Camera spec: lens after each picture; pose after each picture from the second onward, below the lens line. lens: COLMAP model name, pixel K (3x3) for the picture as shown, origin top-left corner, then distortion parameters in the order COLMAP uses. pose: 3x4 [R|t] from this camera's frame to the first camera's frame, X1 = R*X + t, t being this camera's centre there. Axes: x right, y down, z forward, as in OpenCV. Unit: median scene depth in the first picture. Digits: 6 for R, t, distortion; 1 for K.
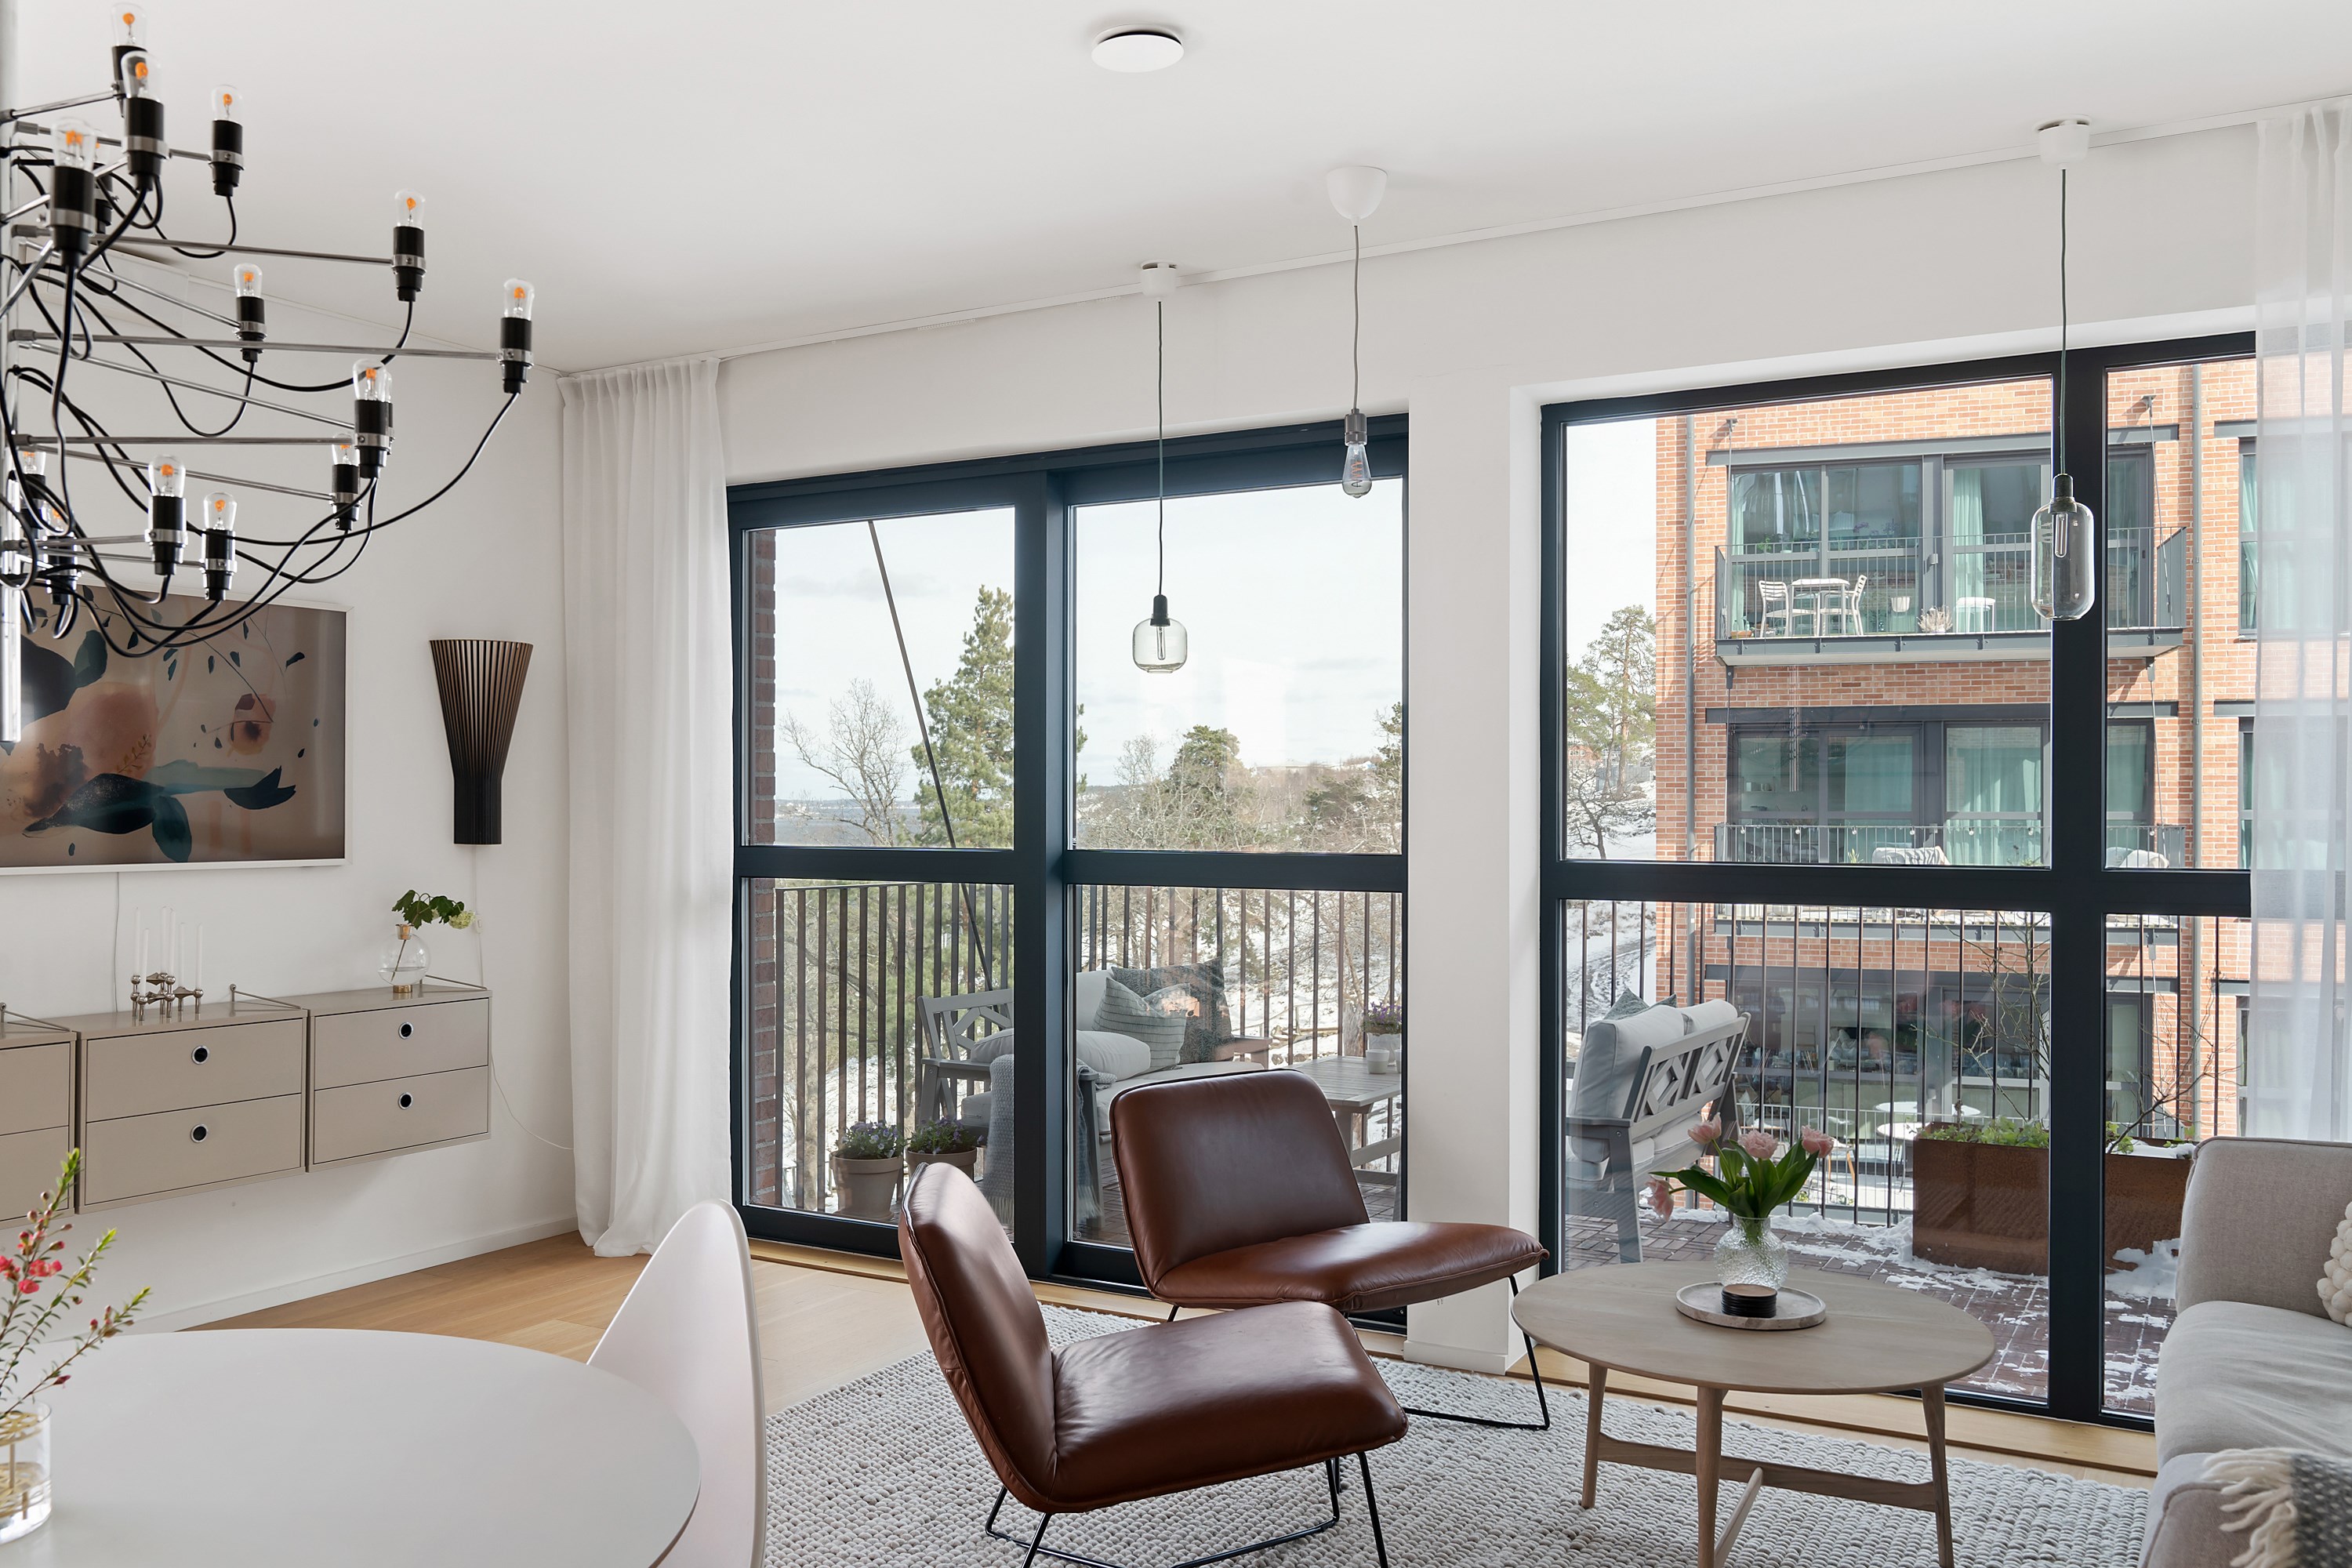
lens RADIAL K [[1885.9, 0, 1153.0], [0, 1885.9, 807.3], [0, 0, 1]] dist [-0.026479, 0.022590]
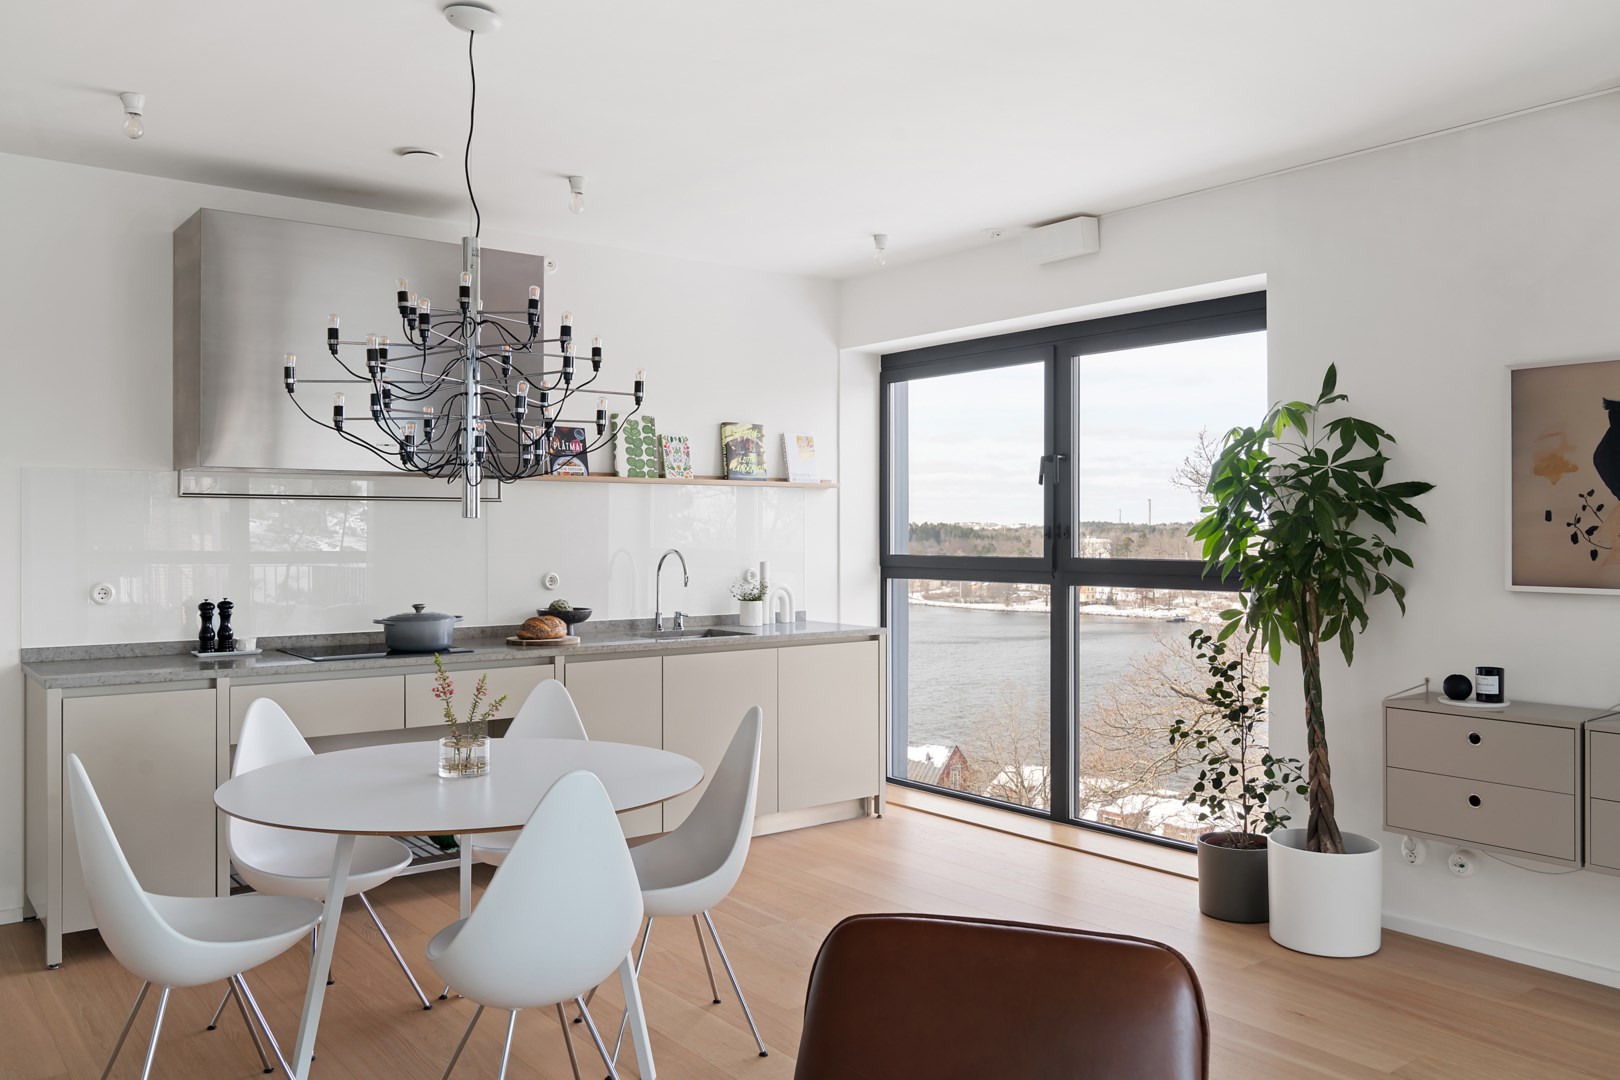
lens RADIAL K [[1238.1, 0, 857.6], [0, 1238.1, 538.4], [0, 0, 1]] dist [-0.012100, -0.002486]
pose [[-0.335383, 0.005668, -0.942065, 0.328519], [-0.003818, 0.999966, 0.007375, -0.005813], [0.942074, 0.006070, -0.335350, 0.754098]]
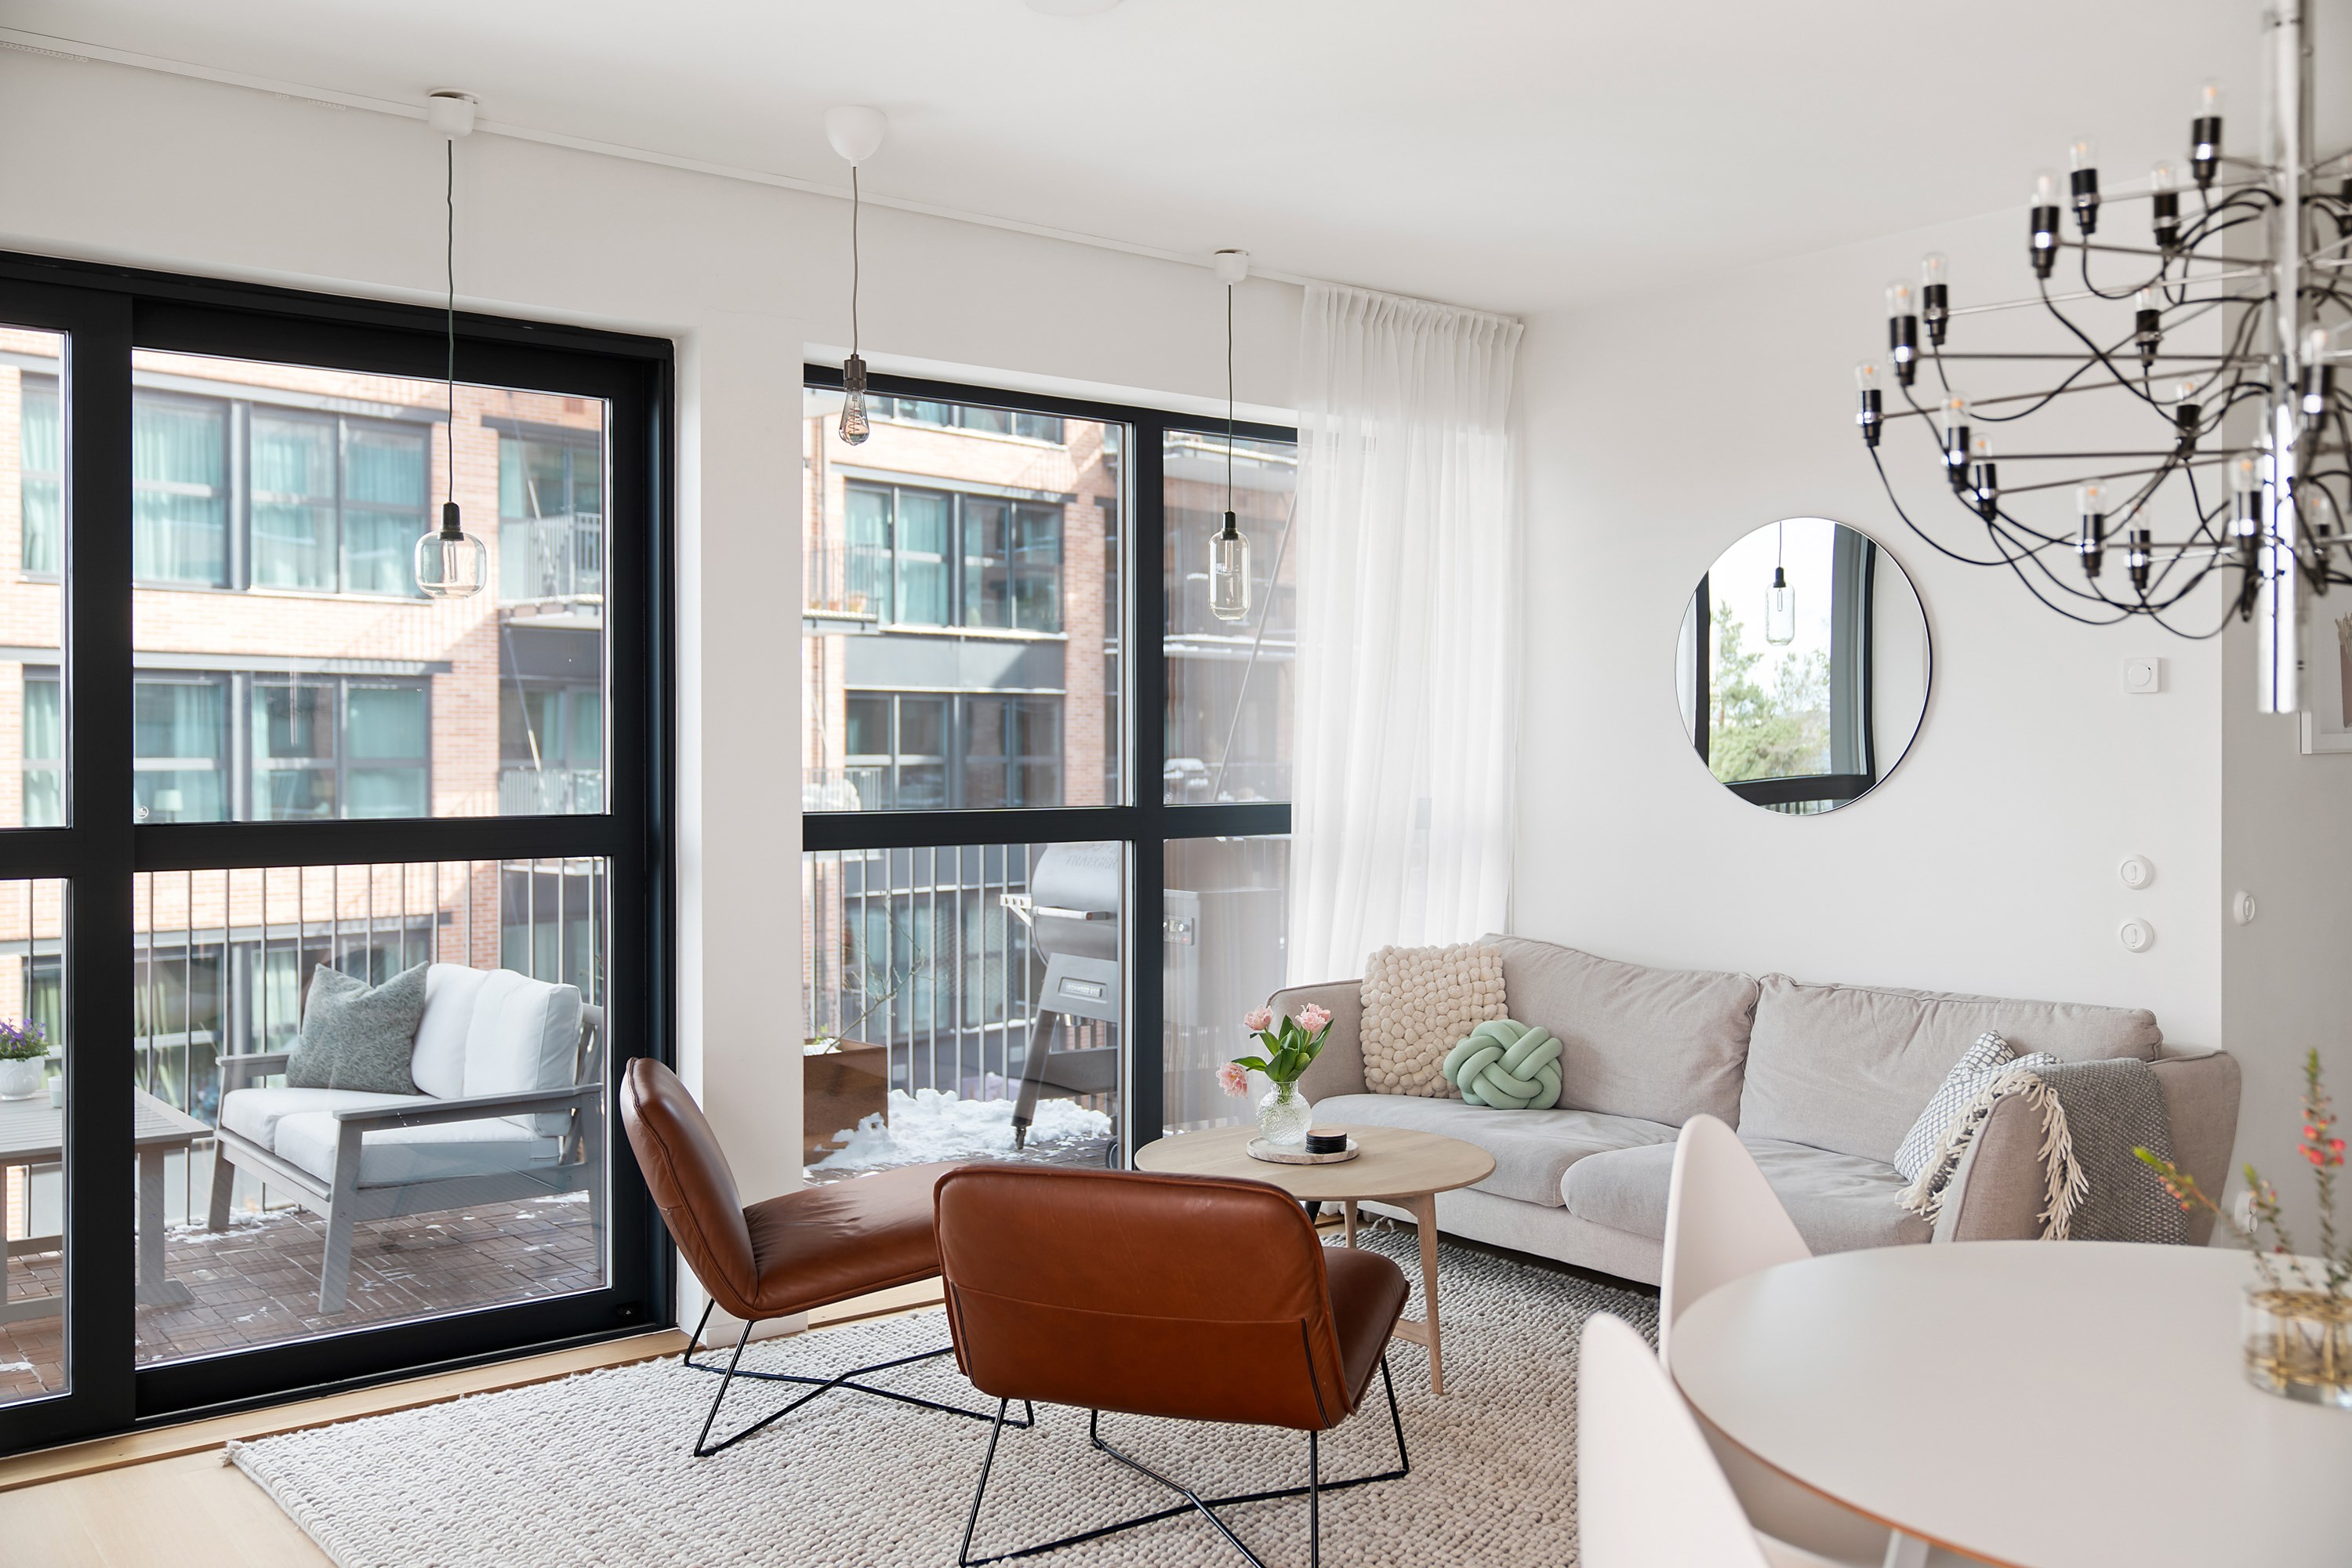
lens RADIAL K [[2016.5, 0, 1141.3], [0, 2016.5, 754.1], [0, 0, 1]] dist [-0.009920, 0.005682]
pose [[0.377333, -0.002768, 0.926073, -0.685514], [0.004199, 0.999990, 0.001278, -0.004521], [-0.926068, 0.003406, 0.377341, 0.399658]]
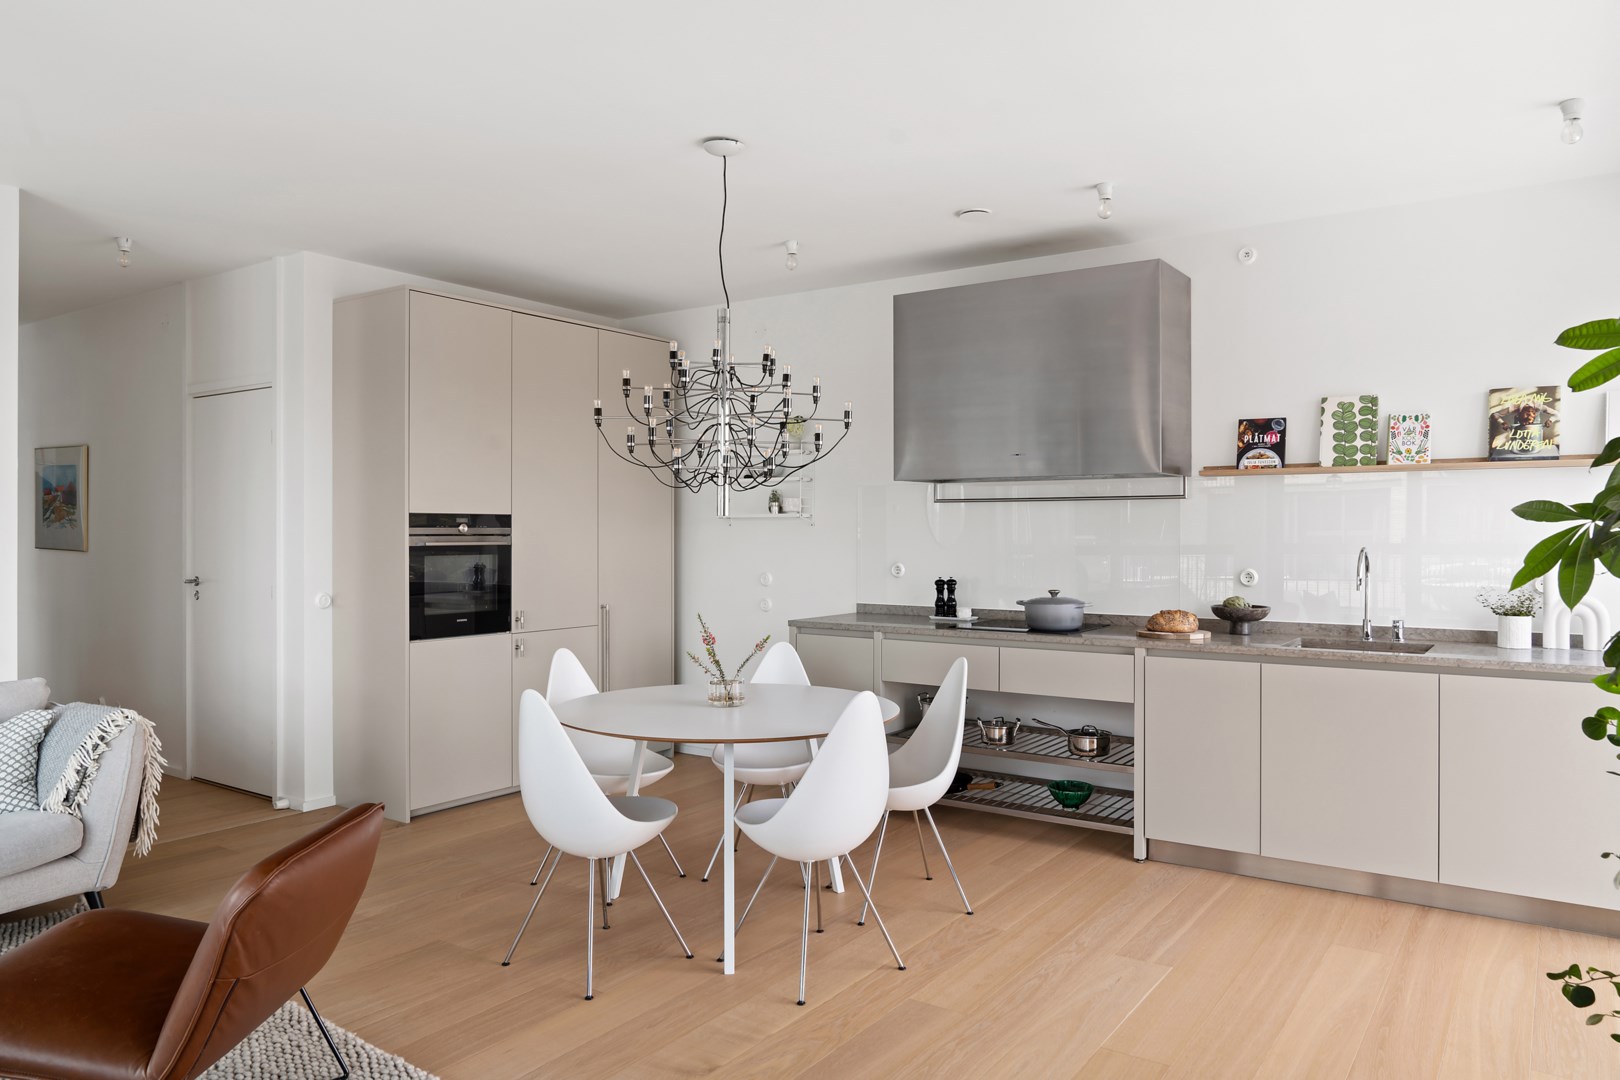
lens RADIAL K [[1114.4, 0, 821.7], [0, 1114.4, 548.2], [0, 0, 1]] dist [-0.024154, 0.005377]
pose [[-0.998639, -0.000096, 0.052162, -0.327676], [0.000992, 0.999783, 0.020832, -0.004818], [-0.052153, 0.020855, -0.998421, 1.132576]]
